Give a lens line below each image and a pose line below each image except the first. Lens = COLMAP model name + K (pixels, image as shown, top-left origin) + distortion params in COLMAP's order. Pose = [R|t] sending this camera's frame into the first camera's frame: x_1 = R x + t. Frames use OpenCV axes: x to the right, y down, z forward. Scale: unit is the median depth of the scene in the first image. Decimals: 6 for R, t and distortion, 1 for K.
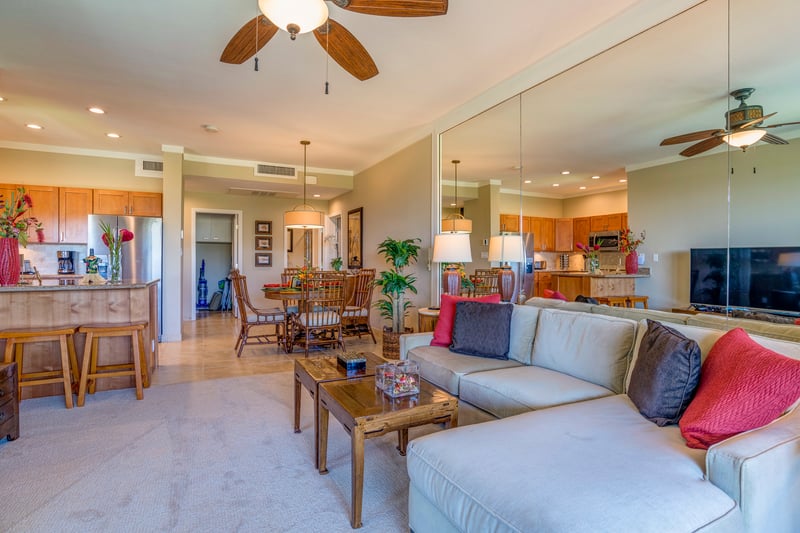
lens RADIAL K [[407.5, 0, 400.2], [0, 407.5, 263.1], [0, 0, 1]] dist [-0.052691, 0.025290]
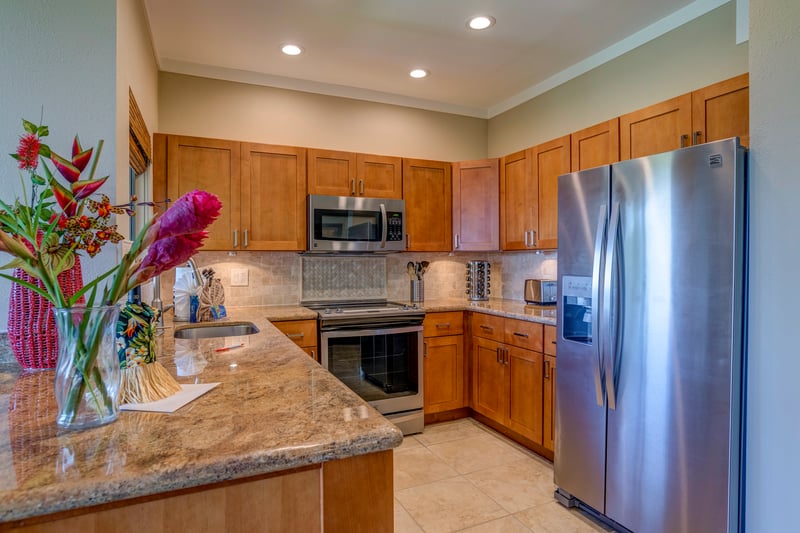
lens RADIAL K [[447.2, 0, 400.9], [0, 447.2, 263.1], [0, 0, 1]] dist [-0.018292, 0.000082]
pose [[-0.030933, 0.000676, -0.999521, -0.282175], [-0.003289, 0.999994, 0.000778, -0.029237], [0.999516, 0.003311, -0.030931, 0.744885]]
